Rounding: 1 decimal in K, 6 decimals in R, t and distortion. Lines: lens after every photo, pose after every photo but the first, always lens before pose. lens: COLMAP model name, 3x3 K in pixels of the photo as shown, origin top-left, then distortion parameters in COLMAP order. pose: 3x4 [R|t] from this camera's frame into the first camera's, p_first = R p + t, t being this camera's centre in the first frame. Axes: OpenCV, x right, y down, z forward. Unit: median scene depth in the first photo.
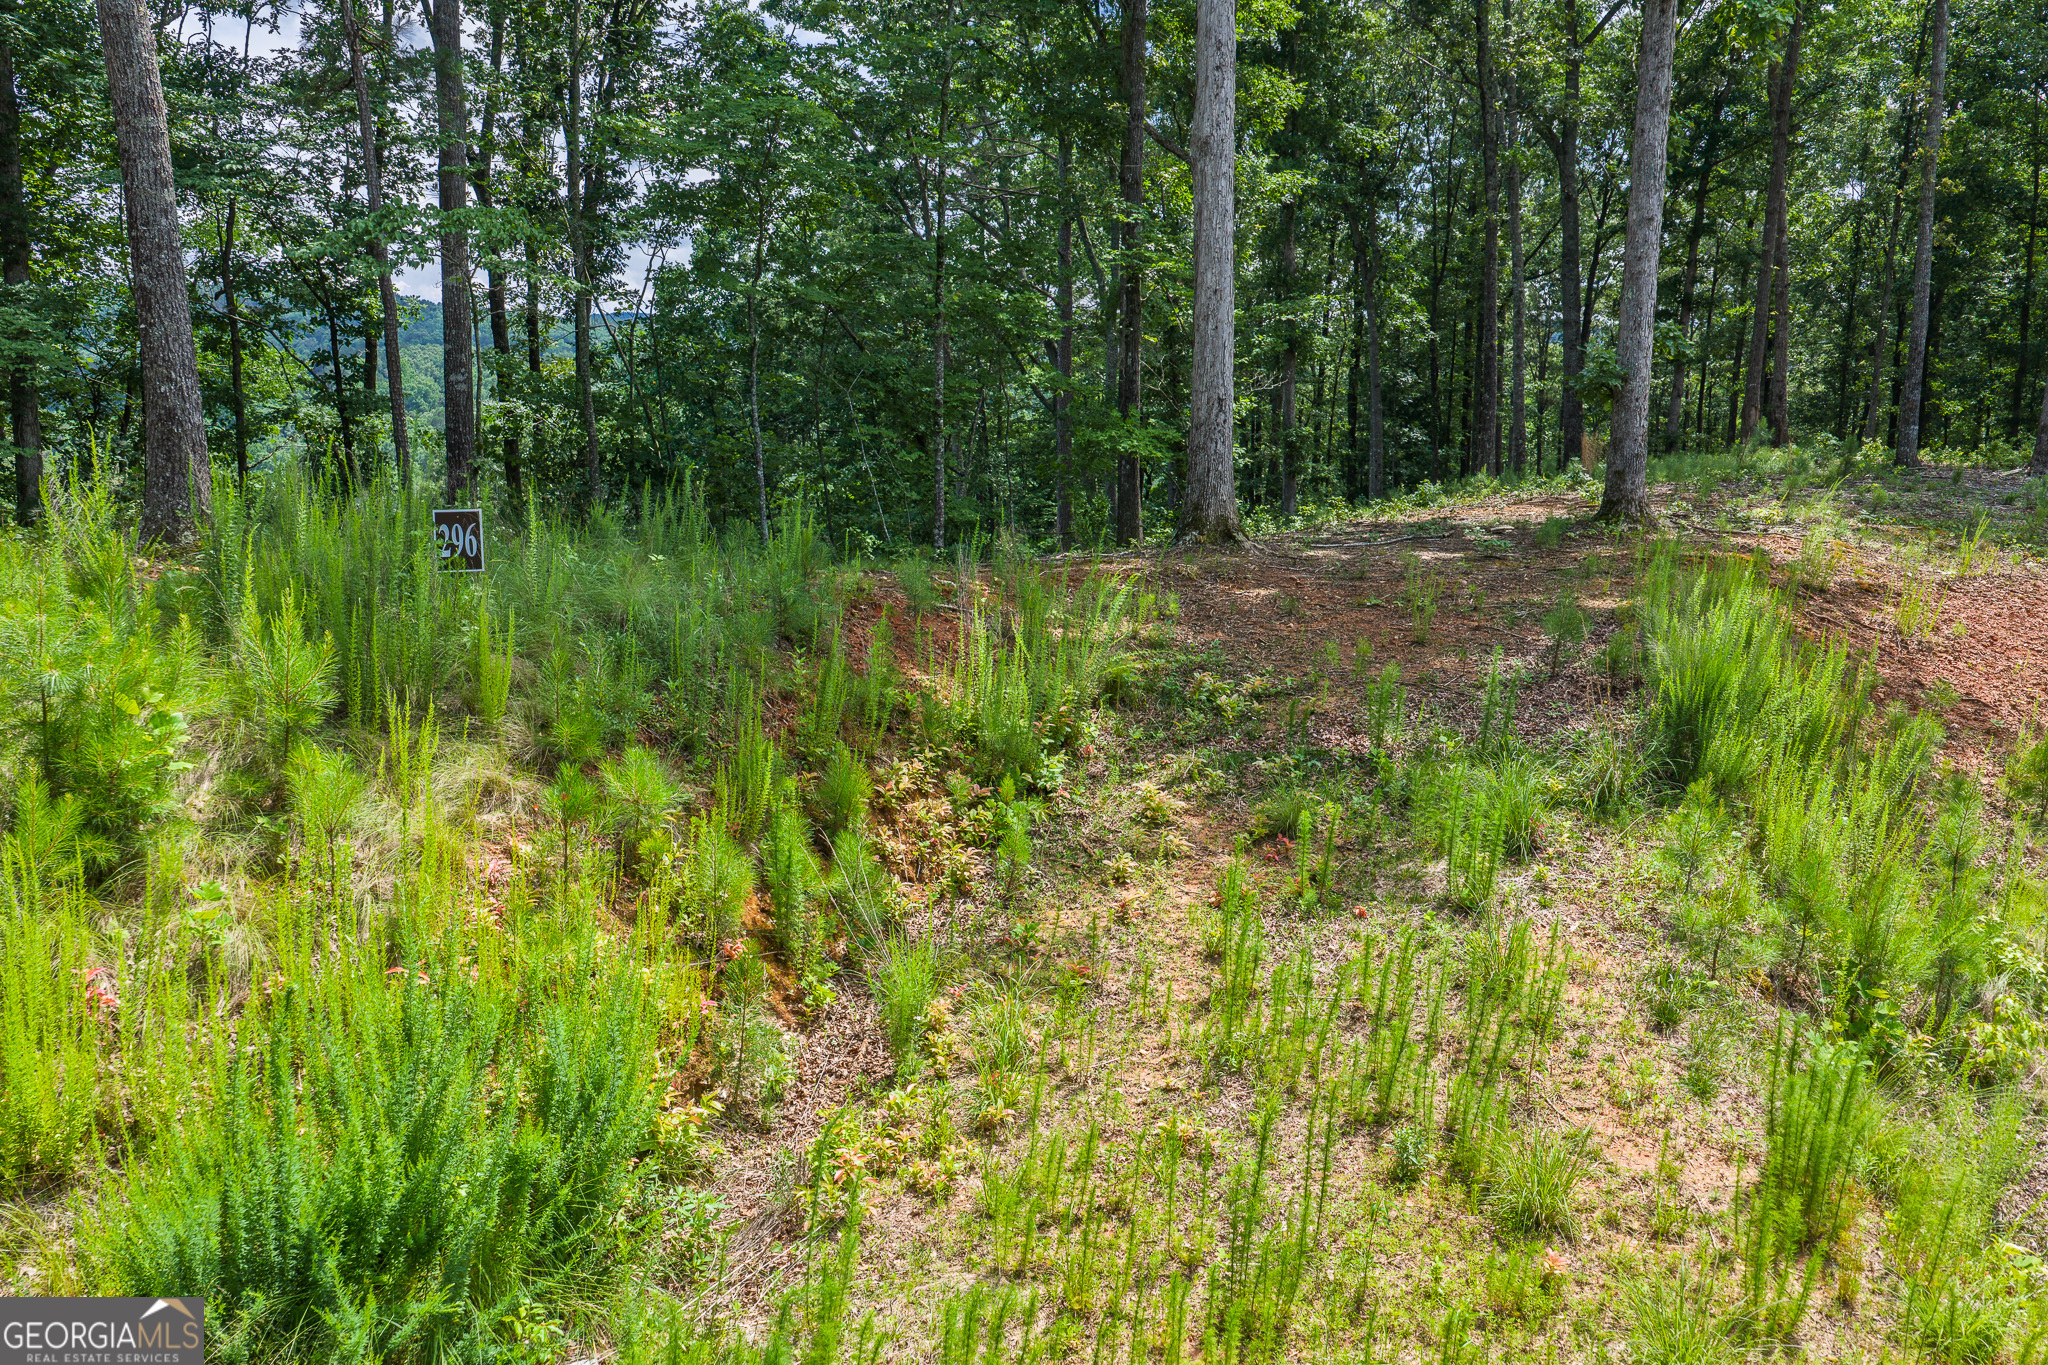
lens RADIAL K [[1699.7, 0, 1027.0], [0, 1699.7, 687.3], [0, 0, 1]] dist [0.026178, -0.046673]
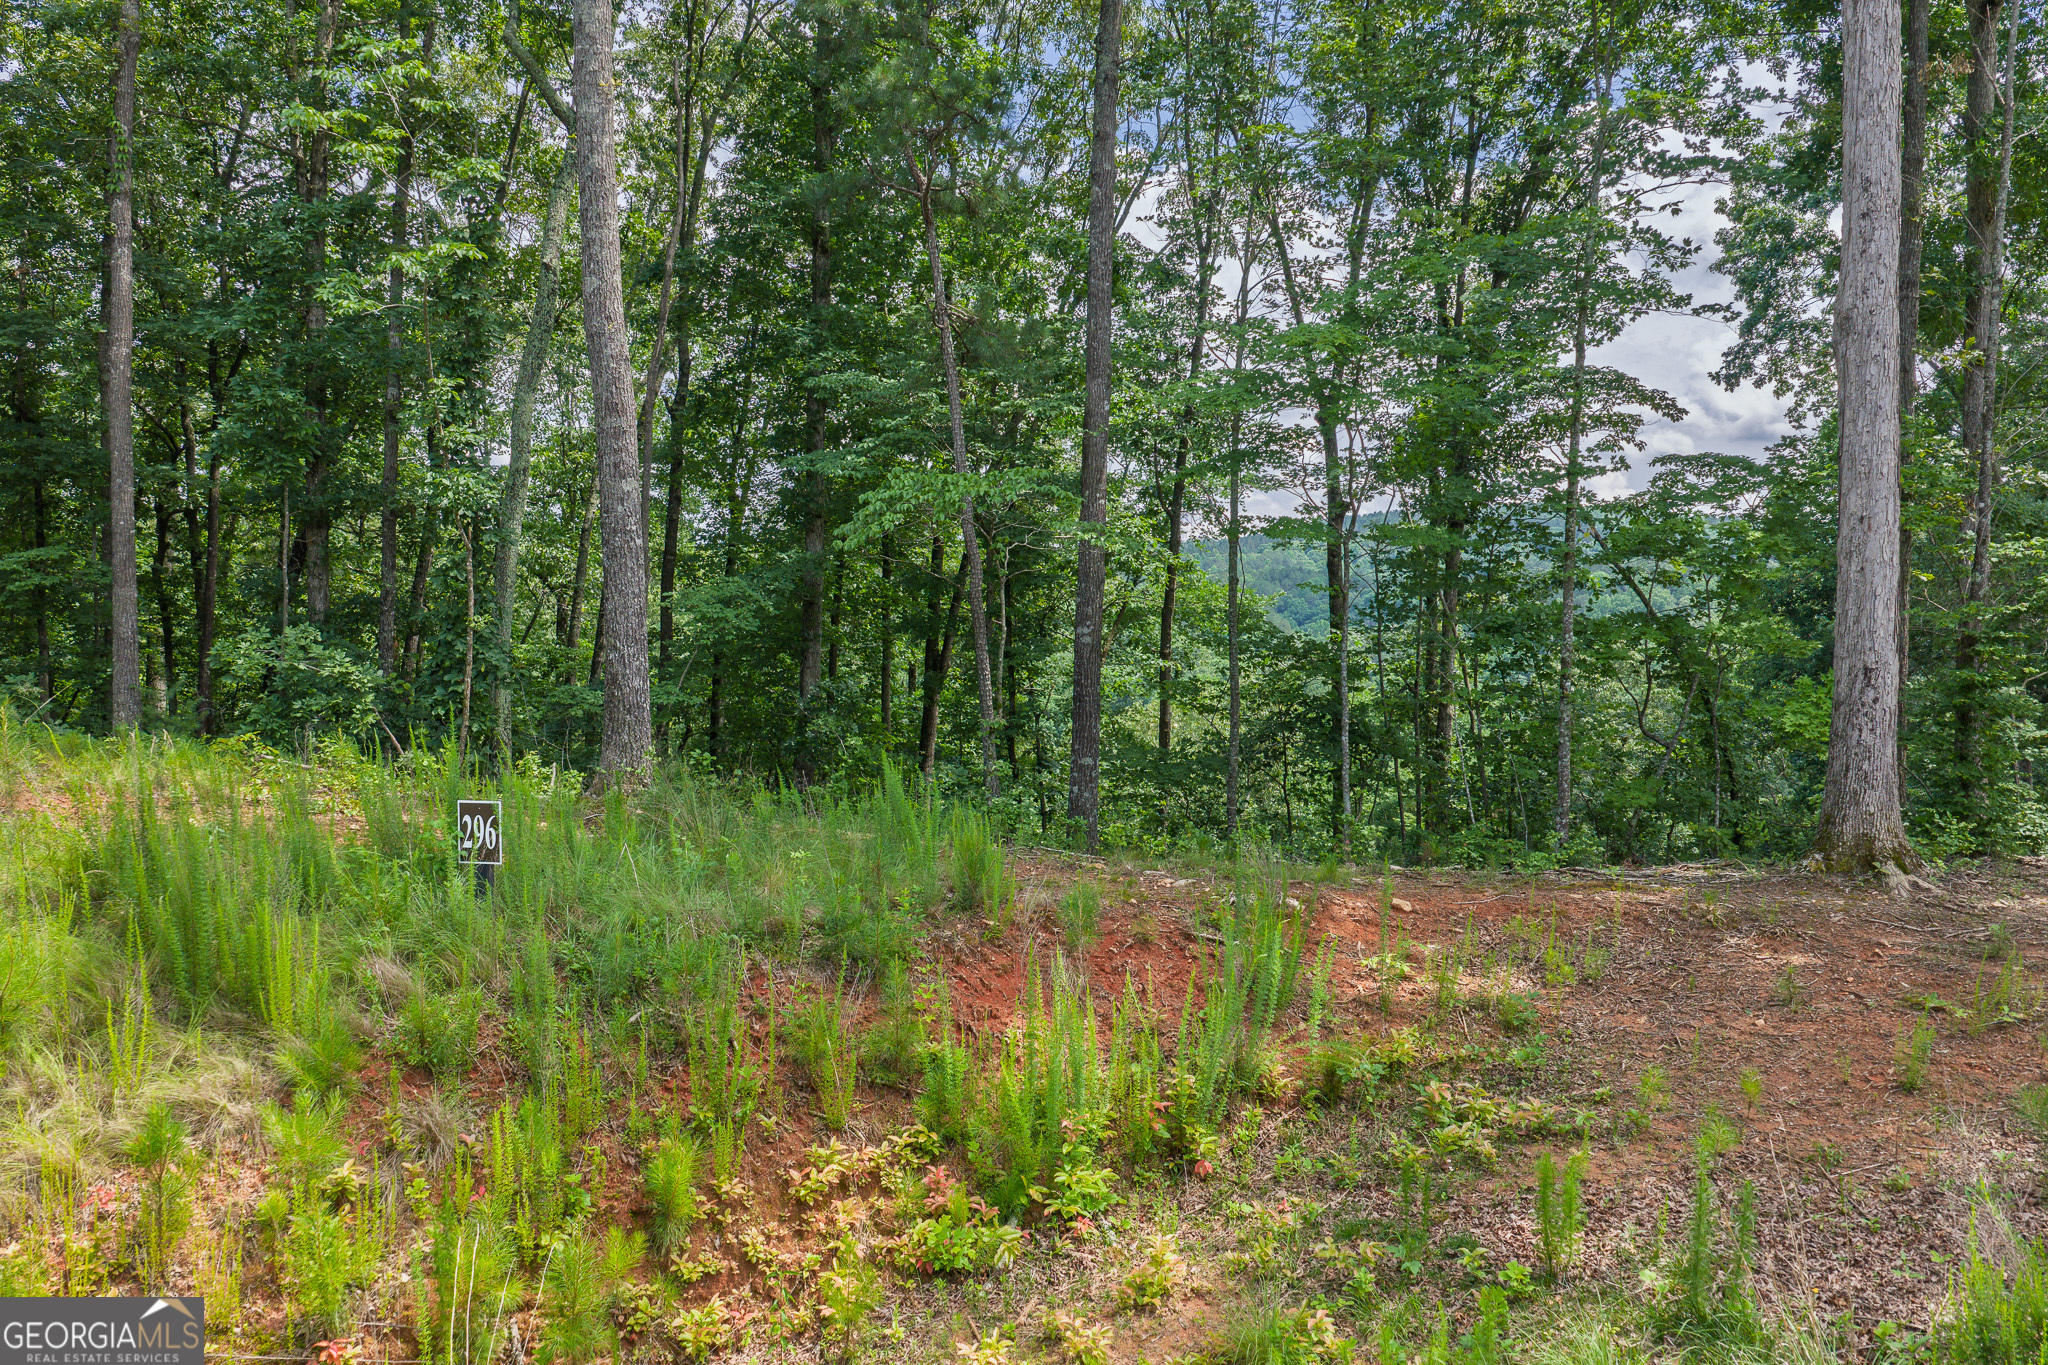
lens RADIAL K [[1699.7, 0, 1027.0], [0, 1699.7, 687.3], [0, 0, 1]] dist [0.026178, -0.046673]
pose [[0.763498, 0.026146, -0.645281, 0.460391], [-0.104690, 0.990975, -0.083716, -0.101659], [0.637268, 0.131471, 0.759345, 0.375831]]
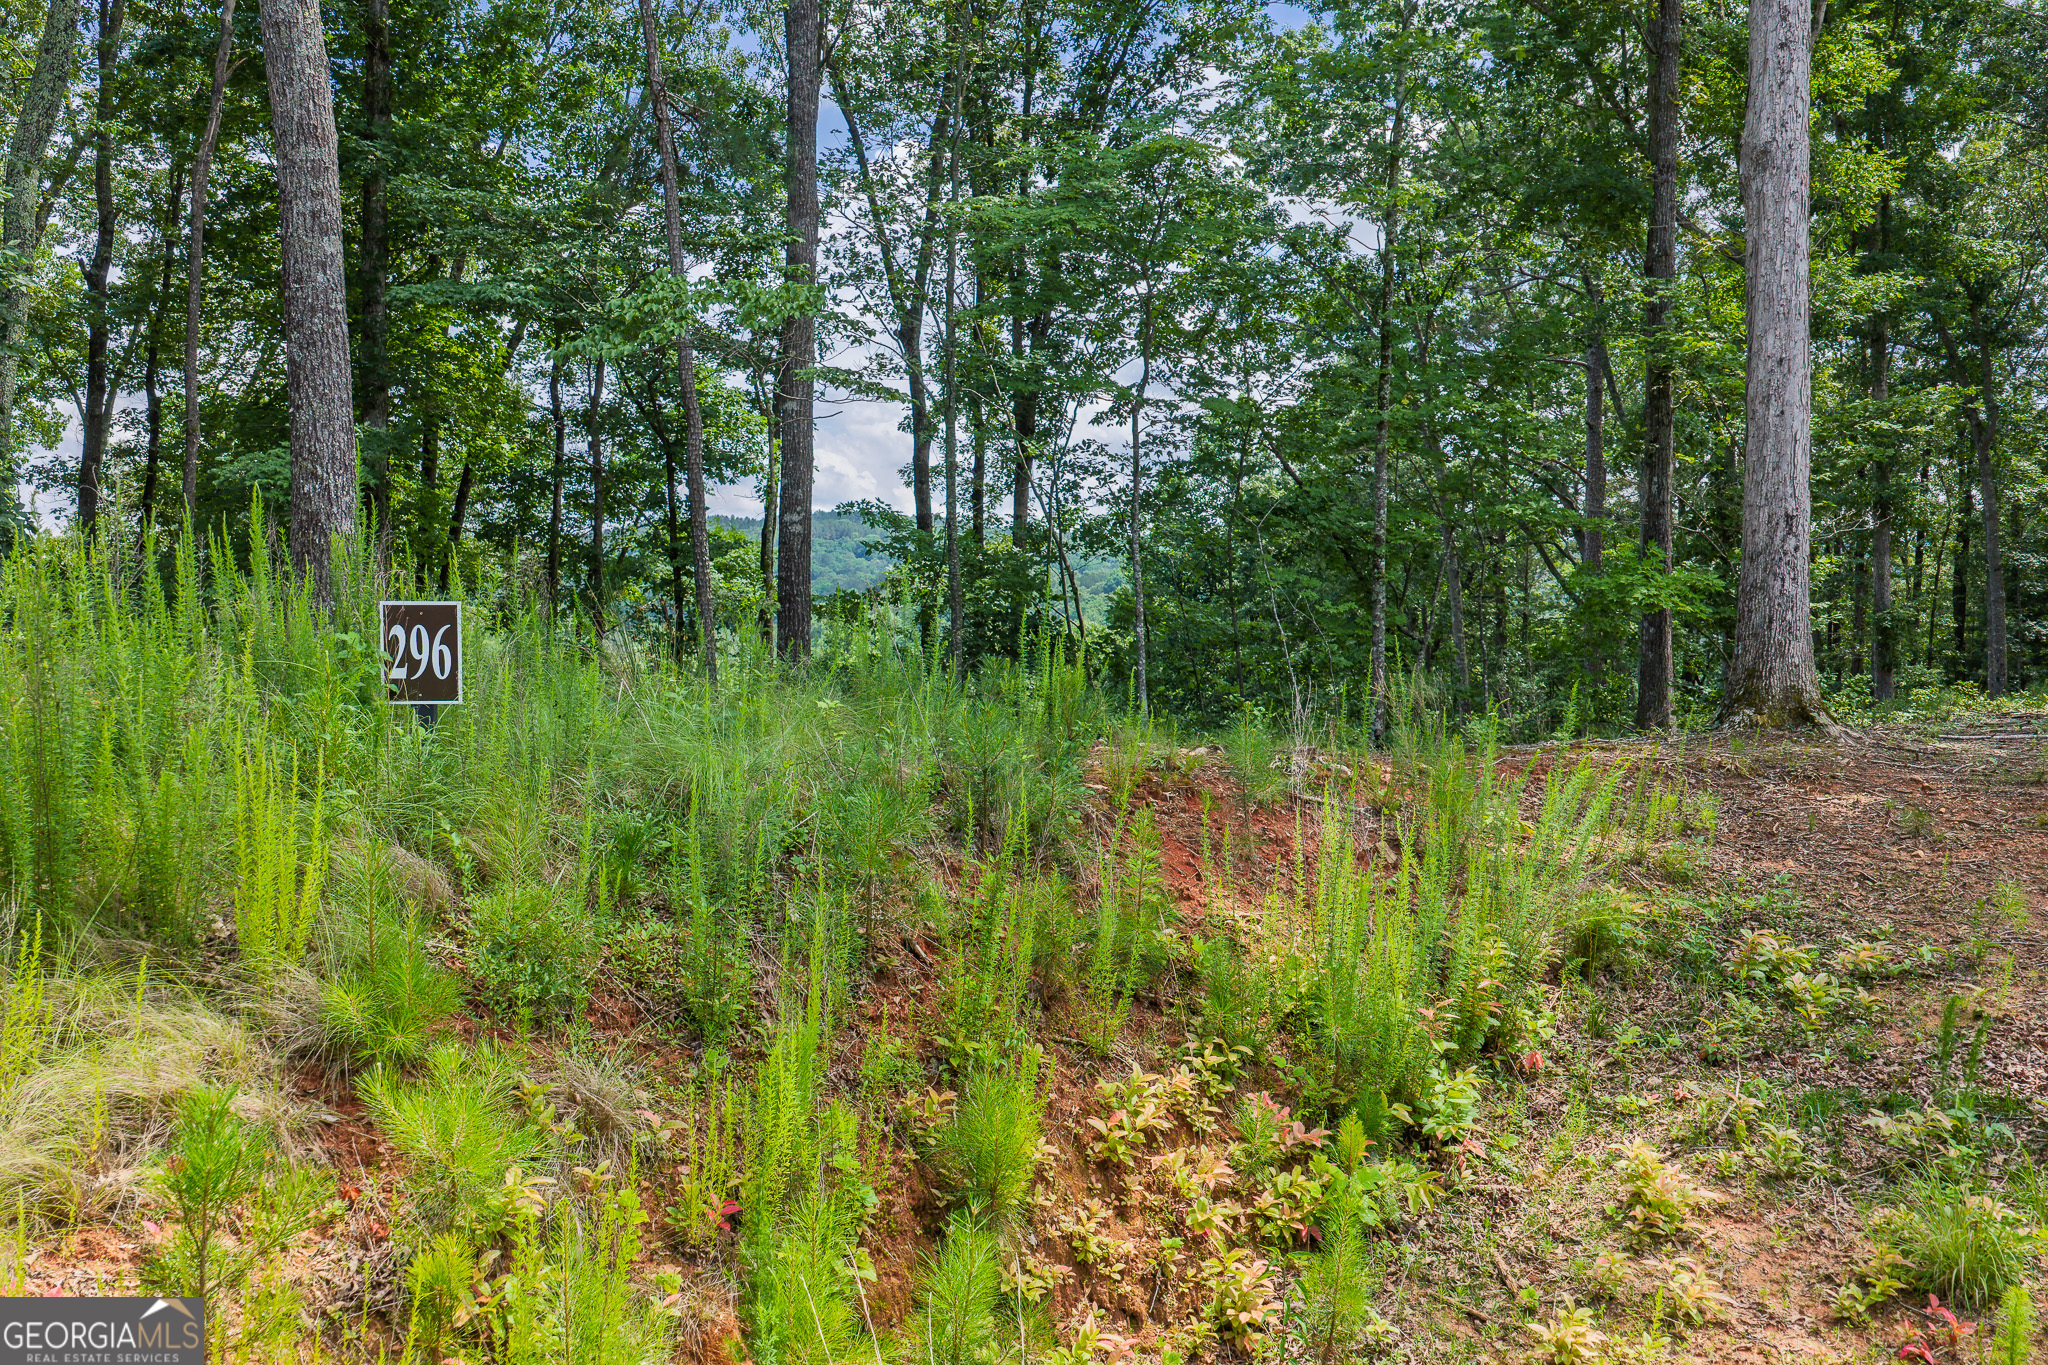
lens RADIAL K [[1699.7, 0, 1027.0], [0, 1699.7, 687.3], [0, 0, 1]] dist [0.026178, -0.046673]
pose [[0.953098, 0.010756, -0.302472, 0.046633], [-0.048469, 0.991895, -0.117452, -0.011002], [0.298757, 0.126604, 0.945894, 0.418771]]
